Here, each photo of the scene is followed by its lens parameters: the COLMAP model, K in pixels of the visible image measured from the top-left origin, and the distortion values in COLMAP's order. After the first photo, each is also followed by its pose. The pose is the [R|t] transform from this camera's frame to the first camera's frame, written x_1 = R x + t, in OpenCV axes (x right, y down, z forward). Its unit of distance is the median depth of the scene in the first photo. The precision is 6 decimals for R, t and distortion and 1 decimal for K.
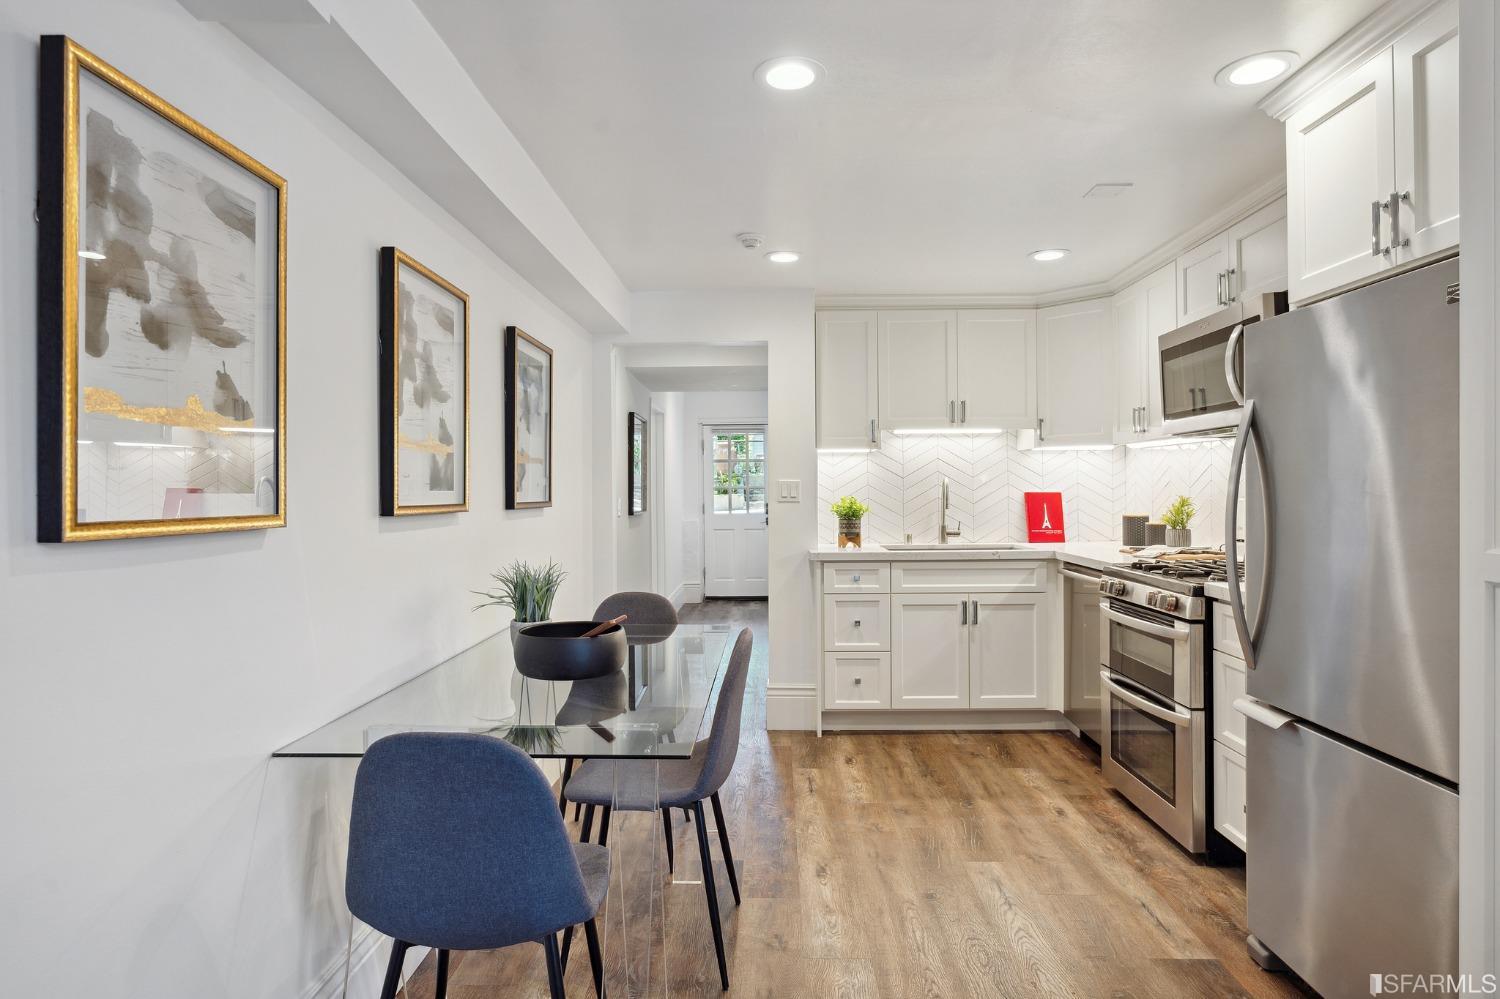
lens RADIAL K [[841.7, 0, 744.6], [0, 841.7, 493.6], [0, 0, 1]] dist [-0.001203, -0.003092]
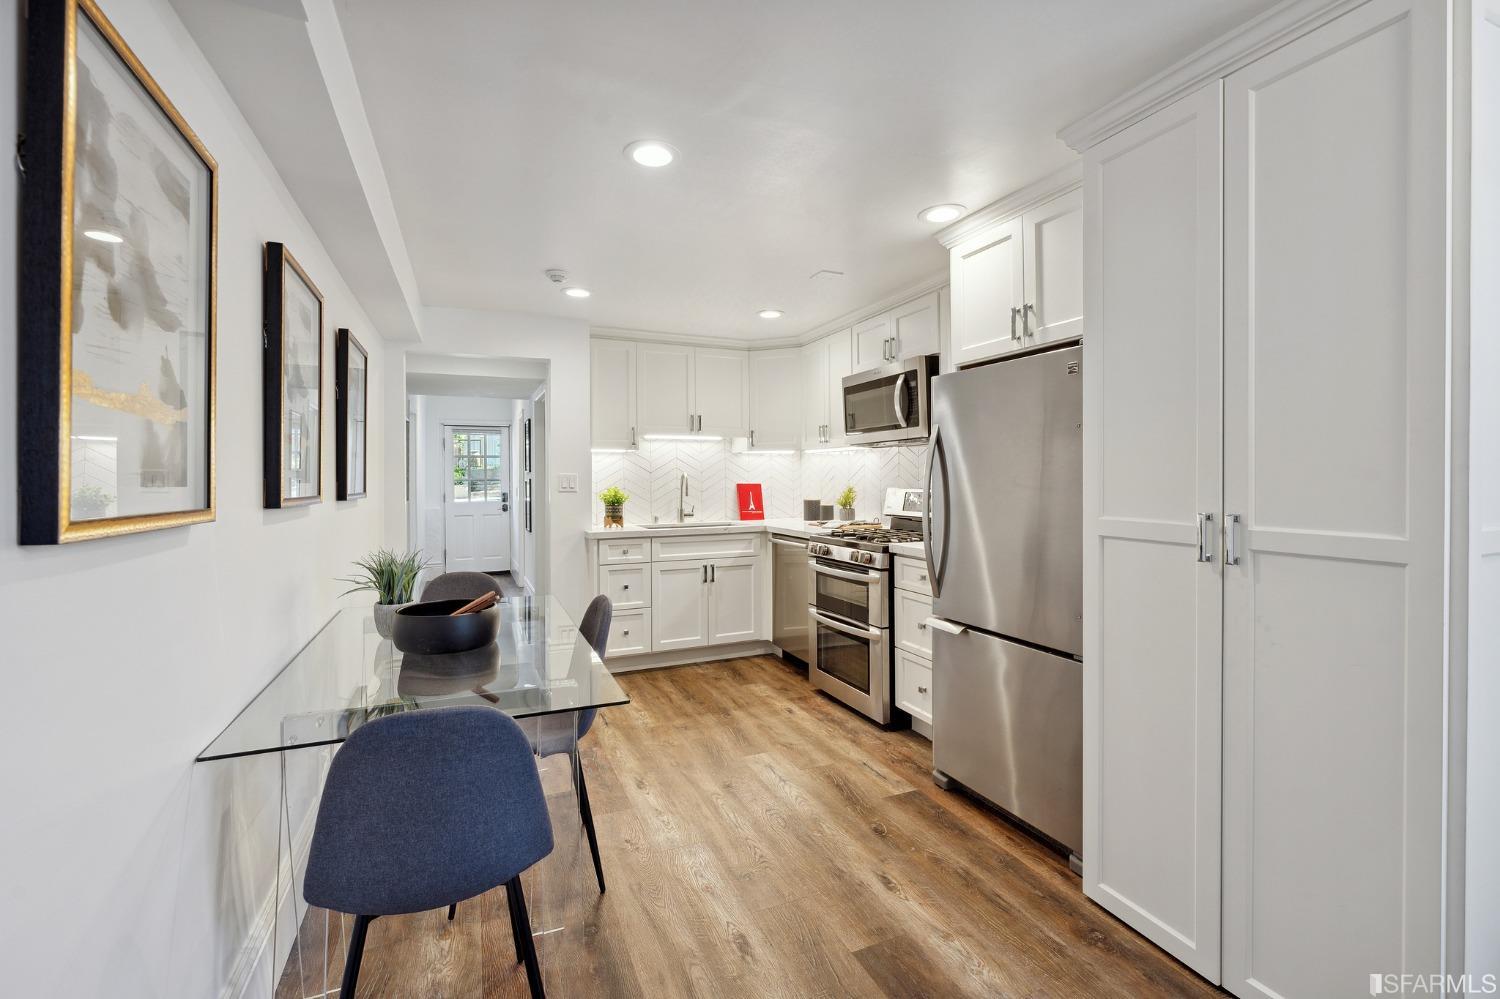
lens RADIAL K [[658.5, 0, 745.5], [0, 658.5, 479.8], [0, 0, 1]] dist [-0.004420, -0.000079]
pose [[0.907340, 0.001483, 0.420394, -0.184492], [0.001358, 0.999978, -0.006457, -0.001436], [-0.420395, 0.006430, 0.907319, 0.035246]]
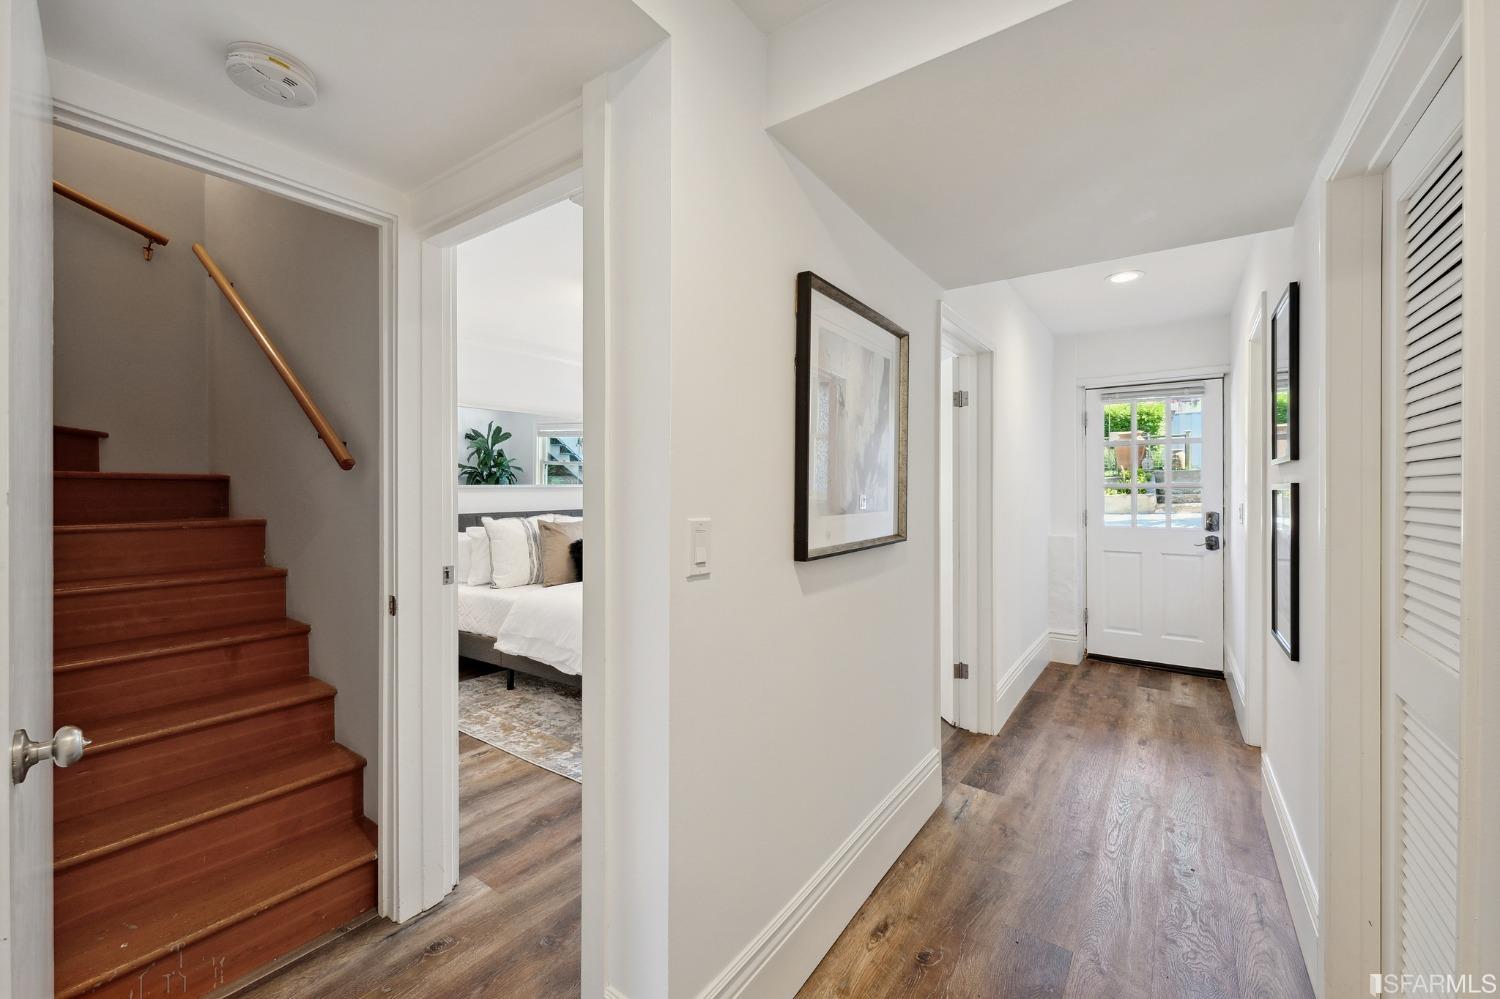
lens RADIAL K [[609.0, 0, 749.3], [0, 609.0, 495.8], [0, 0, 1]] dist [-0.000443, -0.000834]
pose [[0.841690, 0.008211, -0.539899, -0.047622], [-0.009054, 0.999958, 0.001092, 0.008968], [0.539885, 0.003969, 0.841729, 1.613472]]
